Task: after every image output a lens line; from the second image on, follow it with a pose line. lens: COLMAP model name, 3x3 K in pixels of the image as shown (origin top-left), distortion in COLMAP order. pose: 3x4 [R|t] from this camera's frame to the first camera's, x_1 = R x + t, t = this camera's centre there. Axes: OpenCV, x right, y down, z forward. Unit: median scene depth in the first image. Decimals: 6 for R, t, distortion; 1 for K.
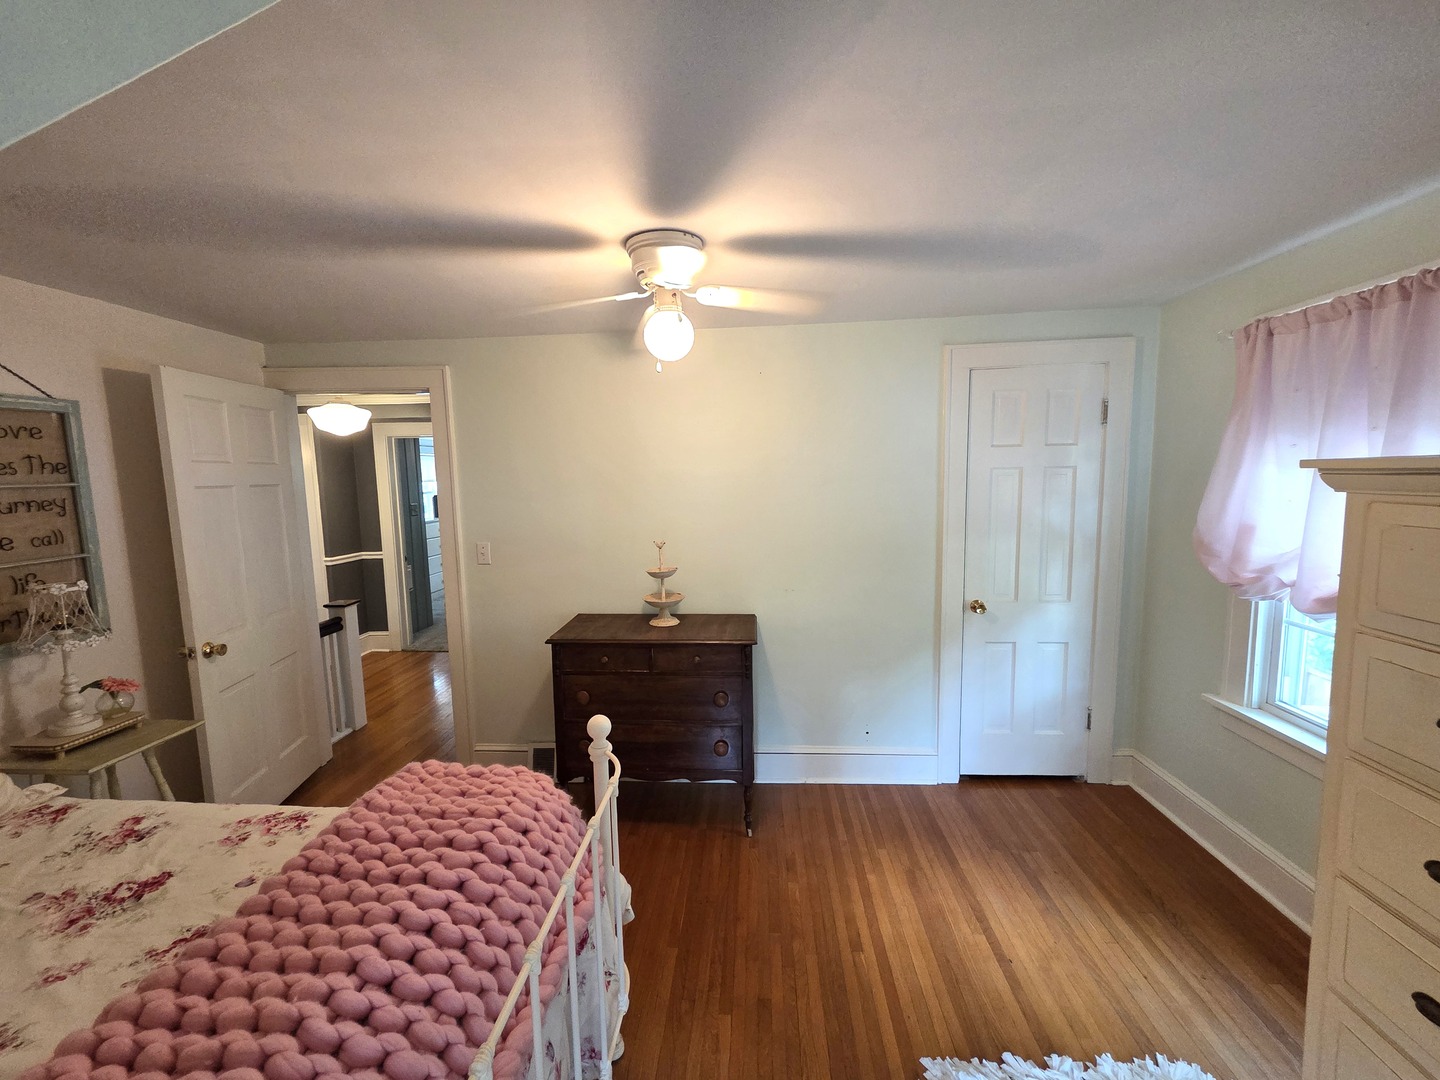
lens RADIAL K [[587.8, 0, 713.4], [0, 587.8, 542.1], [0, 0, 1]] dist [-0.003896, 0.000897]
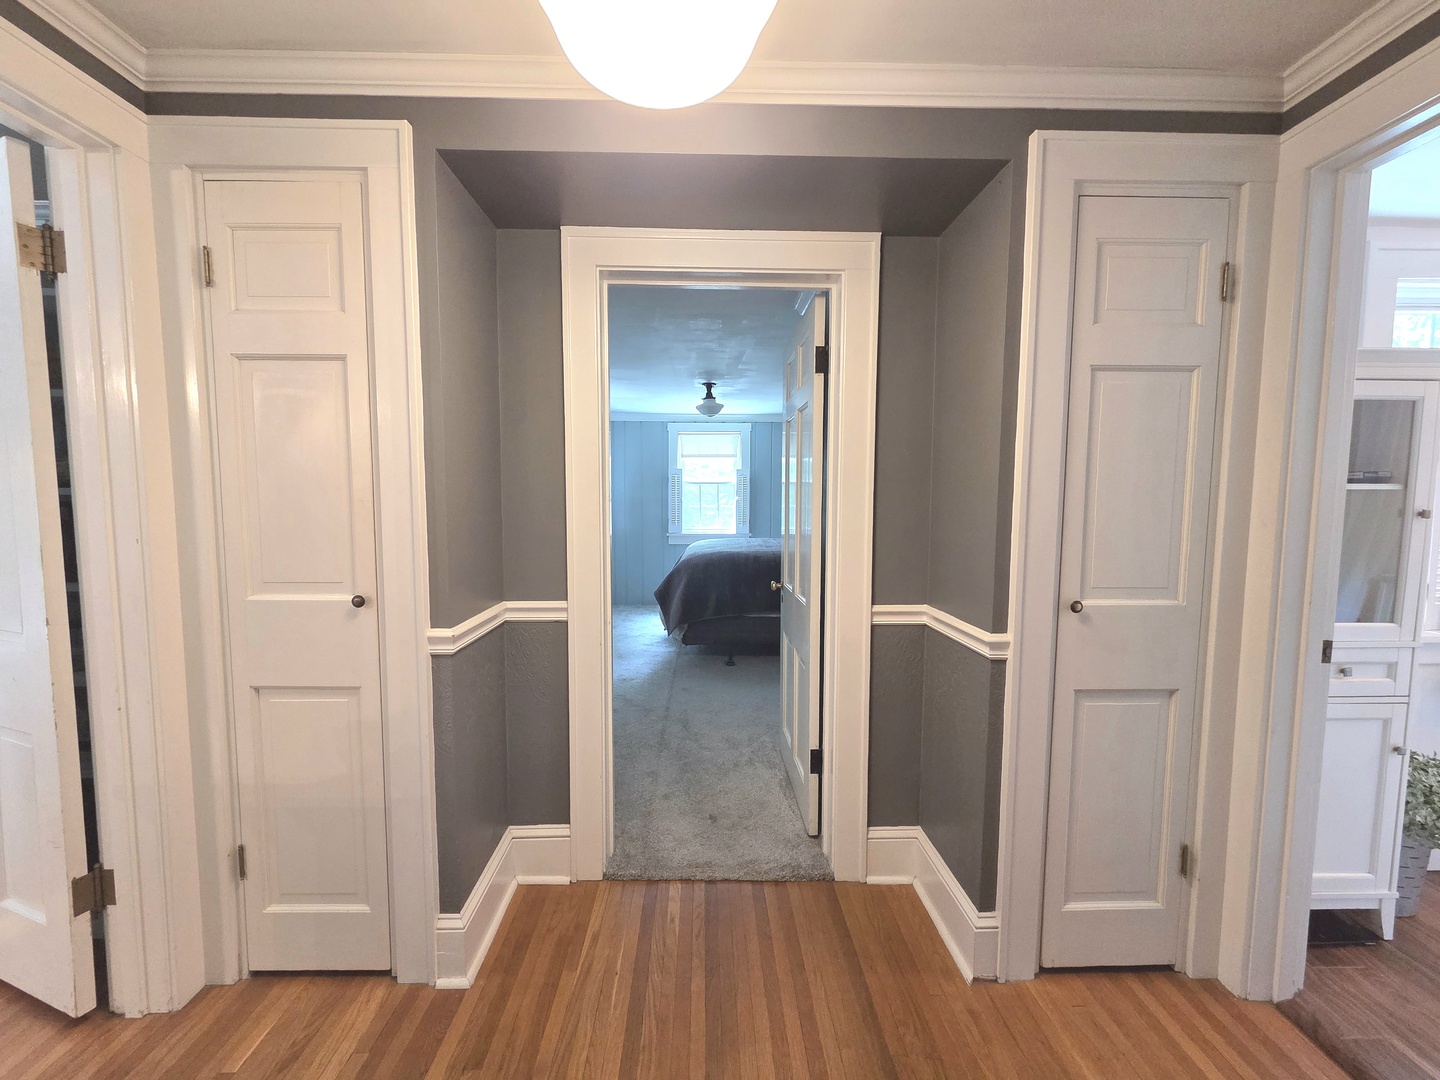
lens RADIAL K [[587.8, 0, 718.9], [0, 587.8, 538.5], [0, 0, 1]] dist [-0.003896, 0.000897]
pose [[0.995603, 0.017787, 0.091973, -0.507568], [-0.014446, 0.999216, -0.036868, -0.009620], [-0.092557, 0.035378, 0.995079, 0.641325]]
